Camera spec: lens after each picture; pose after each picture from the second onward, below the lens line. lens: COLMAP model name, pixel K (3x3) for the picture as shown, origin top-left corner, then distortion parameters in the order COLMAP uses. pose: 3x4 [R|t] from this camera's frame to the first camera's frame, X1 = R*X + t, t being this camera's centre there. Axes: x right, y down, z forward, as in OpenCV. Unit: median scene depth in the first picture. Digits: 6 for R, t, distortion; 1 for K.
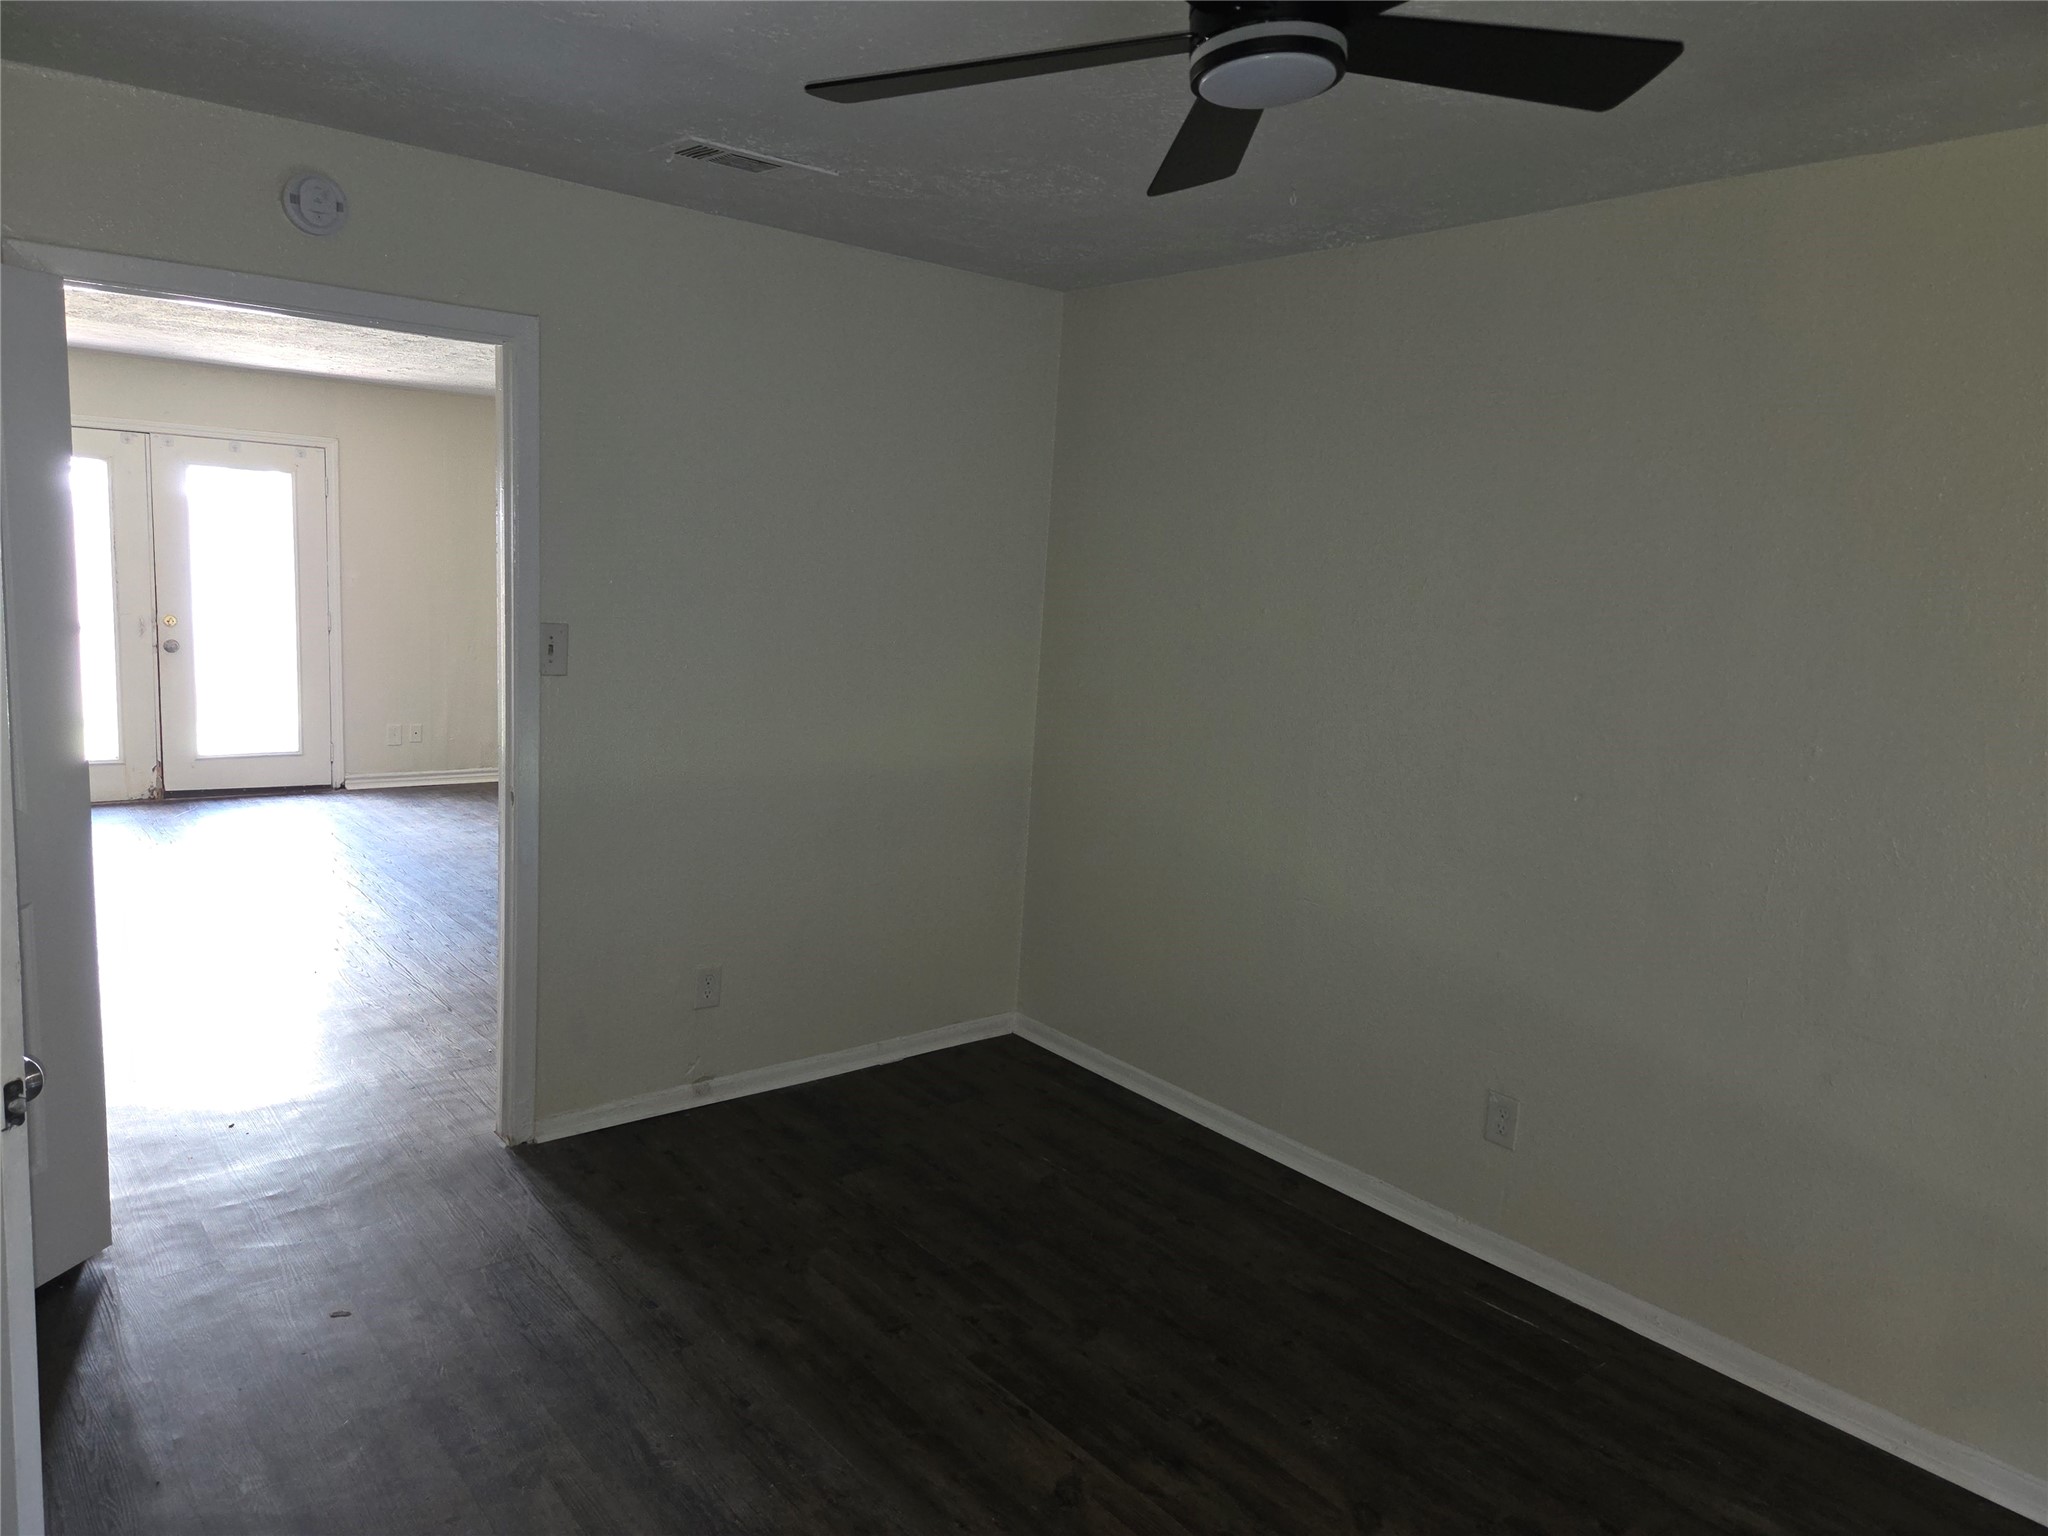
lens RADIAL K [[1374.8, 0, 1028.0], [0, 1374.8, 768.6], [0, 0, 1]] dist [0.029248, -0.006922]
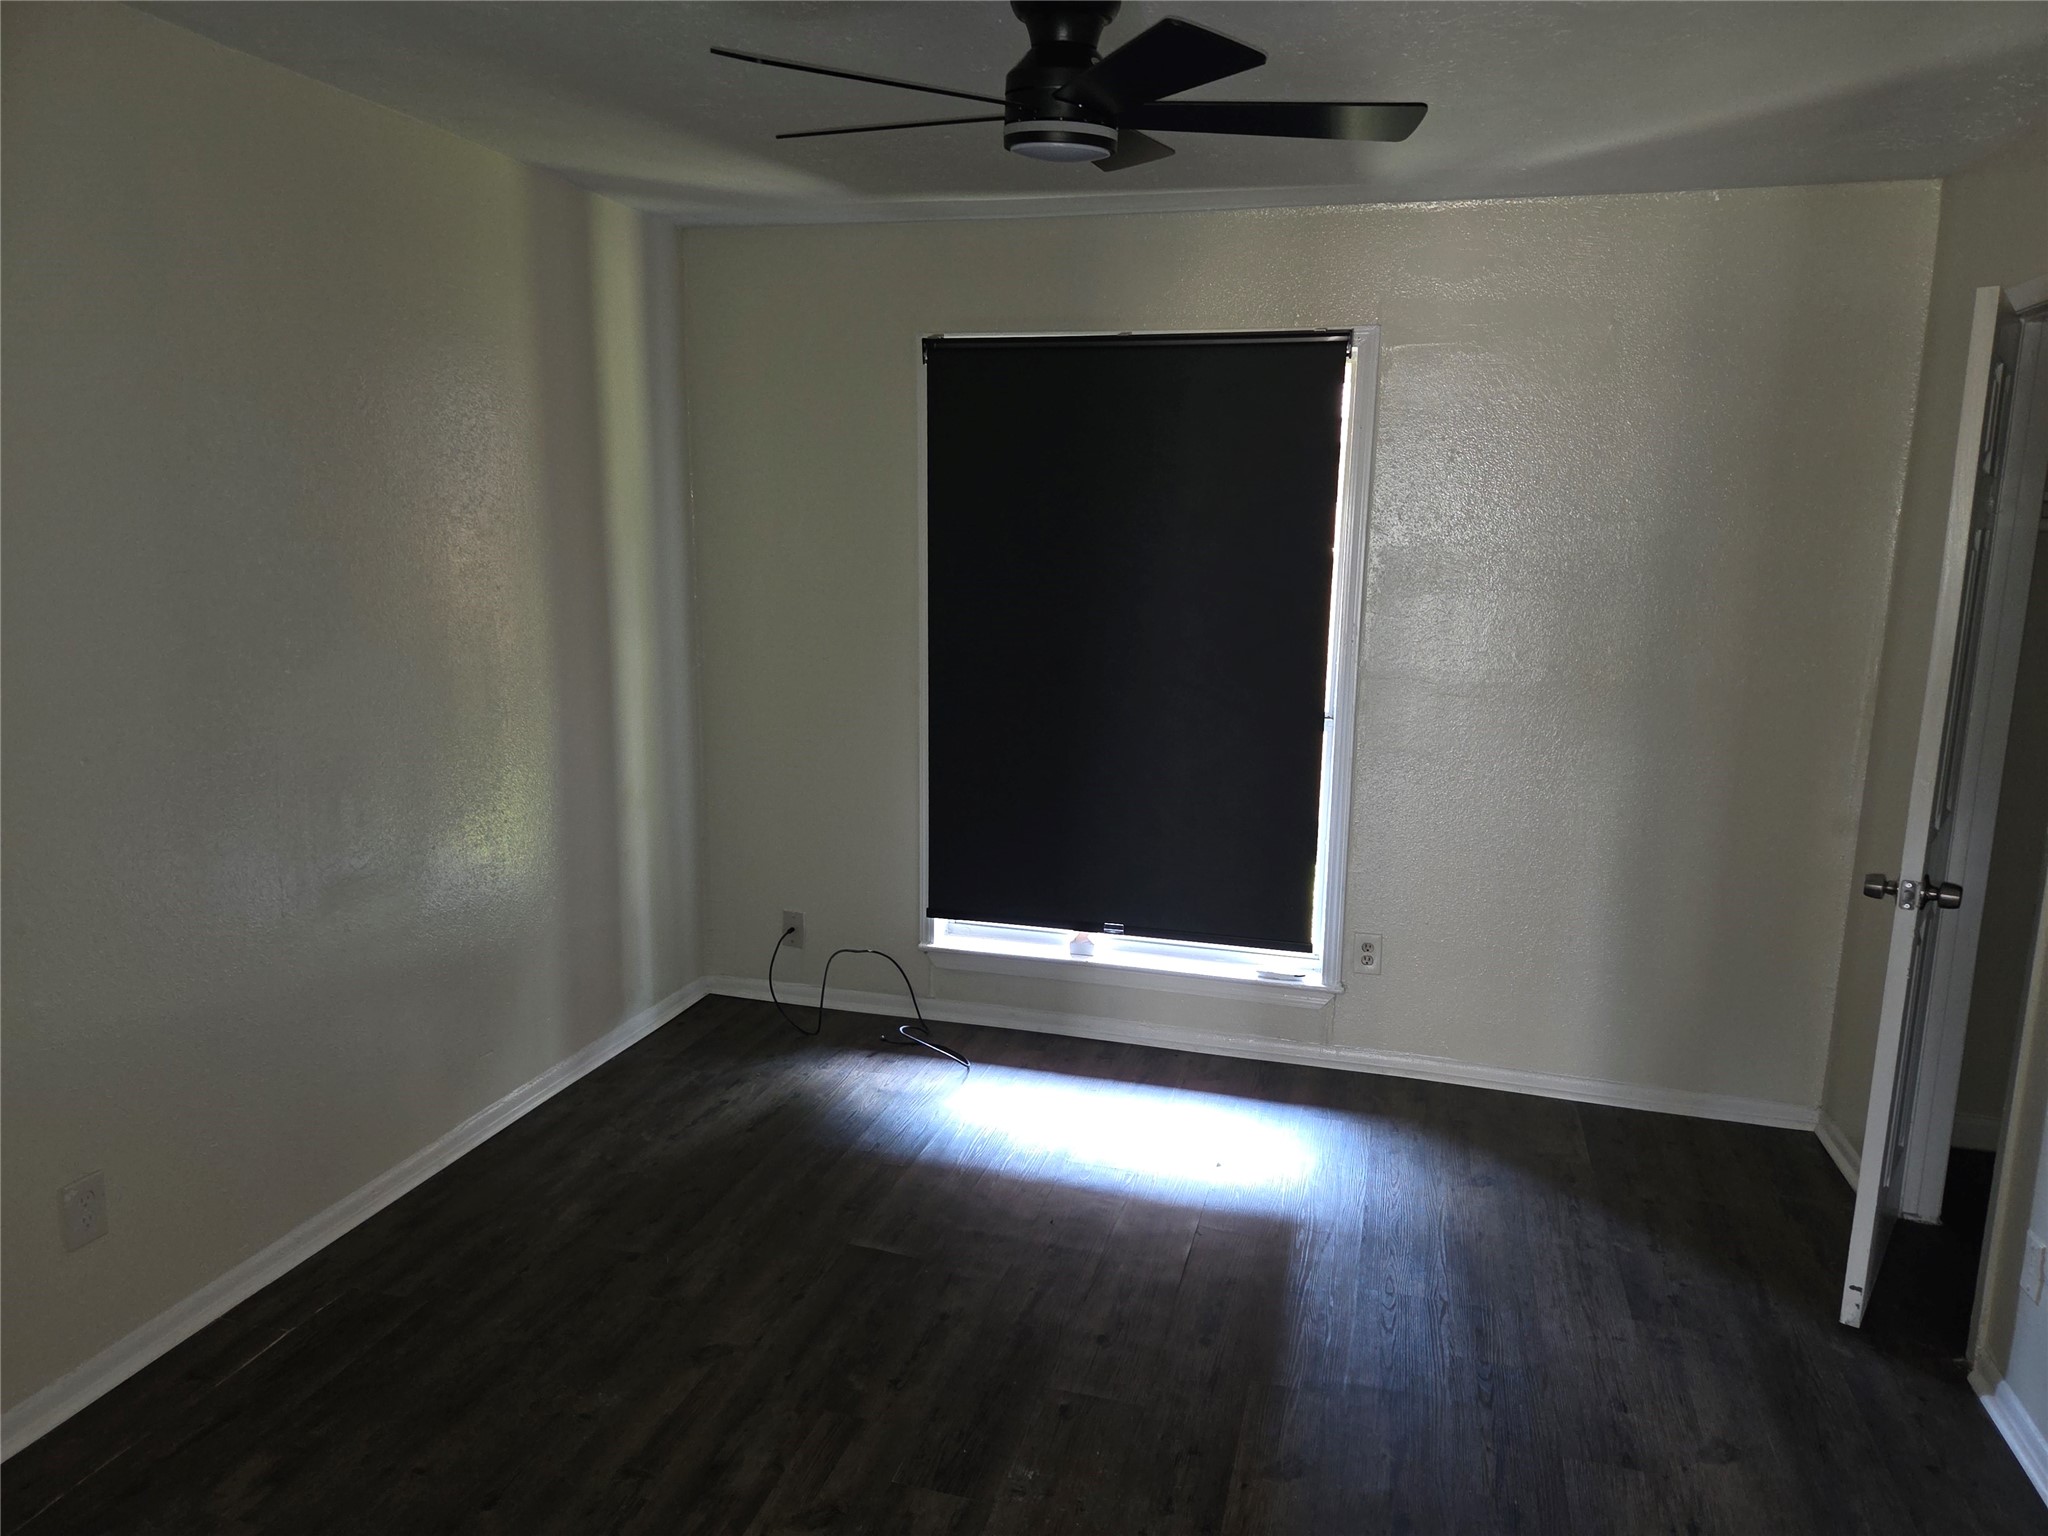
lens RADIAL K [[1374.8, 0, 1028.4], [0, 1374.8, 767.9], [0, 0, 1]] dist [0.029248, -0.006922]
pose [[-0.569236, -0.207749, 0.795494, -0.652976], [0.071766, 0.951301, 0.299794, -0.215384], [-0.819036, 0.227743, -0.526605, 1.195822]]
